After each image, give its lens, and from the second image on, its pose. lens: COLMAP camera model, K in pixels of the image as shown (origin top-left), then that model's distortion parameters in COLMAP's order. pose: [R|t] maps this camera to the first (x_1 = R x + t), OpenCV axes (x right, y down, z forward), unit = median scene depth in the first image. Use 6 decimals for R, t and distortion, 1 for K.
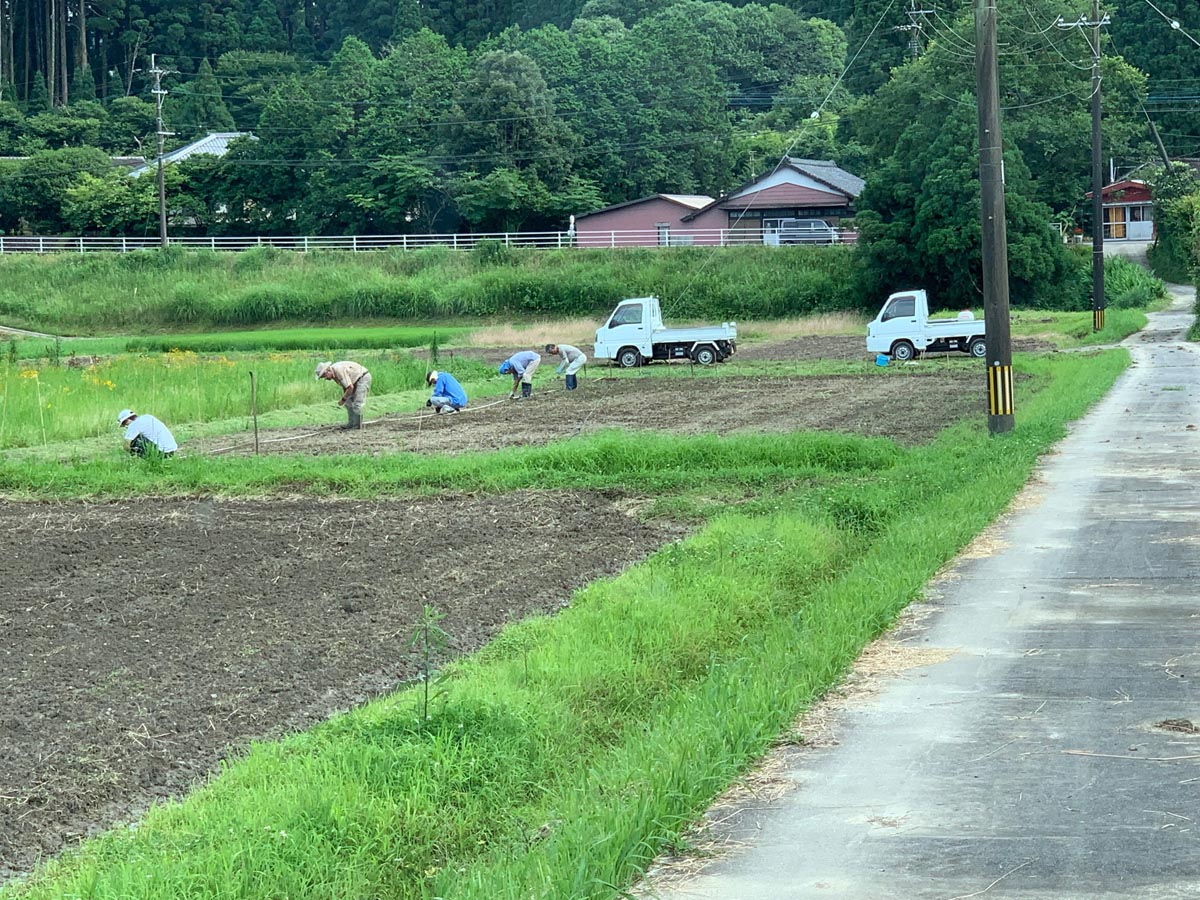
lens RADIAL K [[3109.1, 0, 600.0], [0, 3109.1, 450.0], [0, 0, 1]] dist [-0.015078, -0.121073]
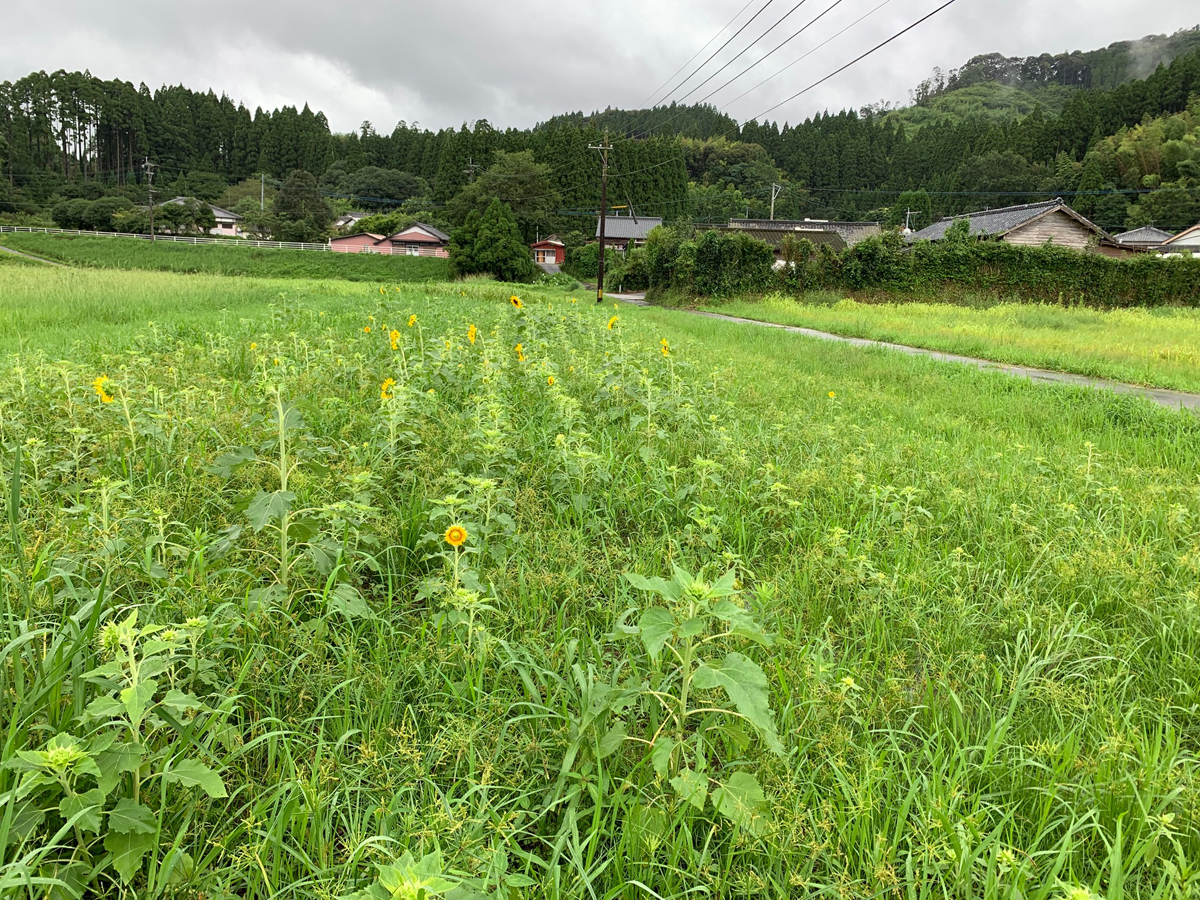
lens RADIAL K [[914.7, 0, 600.0], [0, 914.7, 450.0], [0, 0, 1]] dist [0.005711, -0.121181]
pose [[0.958078, 0.015433, 0.286090, -0.006740], [-0.052645, 0.991029, 0.122840, -0.008682], [-0.281628, -0.132751, 0.950296, 0.220102]]
